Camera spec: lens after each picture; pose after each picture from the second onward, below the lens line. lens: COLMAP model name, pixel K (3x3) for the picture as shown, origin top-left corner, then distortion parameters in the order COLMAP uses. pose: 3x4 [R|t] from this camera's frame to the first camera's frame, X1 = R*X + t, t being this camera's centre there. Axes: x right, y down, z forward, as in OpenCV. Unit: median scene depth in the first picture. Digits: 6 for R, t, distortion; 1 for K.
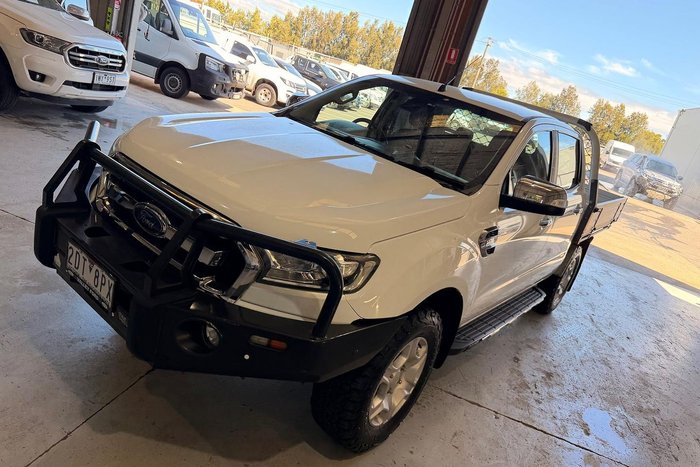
lens RADIAL K [[498.9, 0, 350.0], [0, 498.9, 233.5], [0, 0, 1]] dist [0.003238, -0.000153]
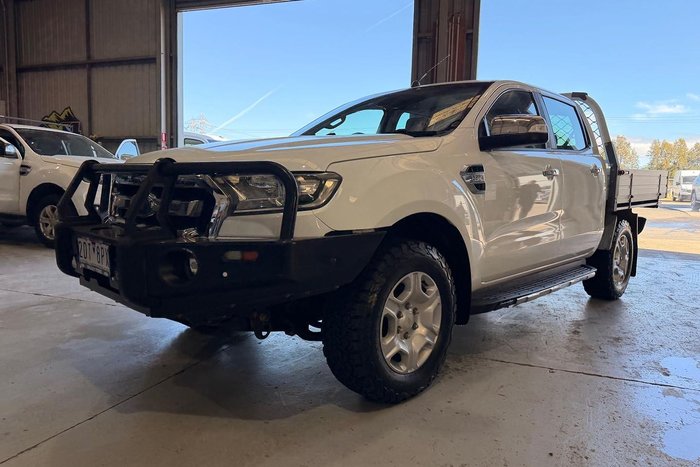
lens RADIAL K [[501.3, 0, 350.0], [0, 501.3, 233.5], [0, 0, 1]] dist [-0.000360, 0.000296]
pose [[0.961682, -0.246758, -0.119491, 0.101991], [0.212836, 0.946653, -0.241971, 0.249091], [0.172825, 0.207267, 0.962898, 0.004006]]
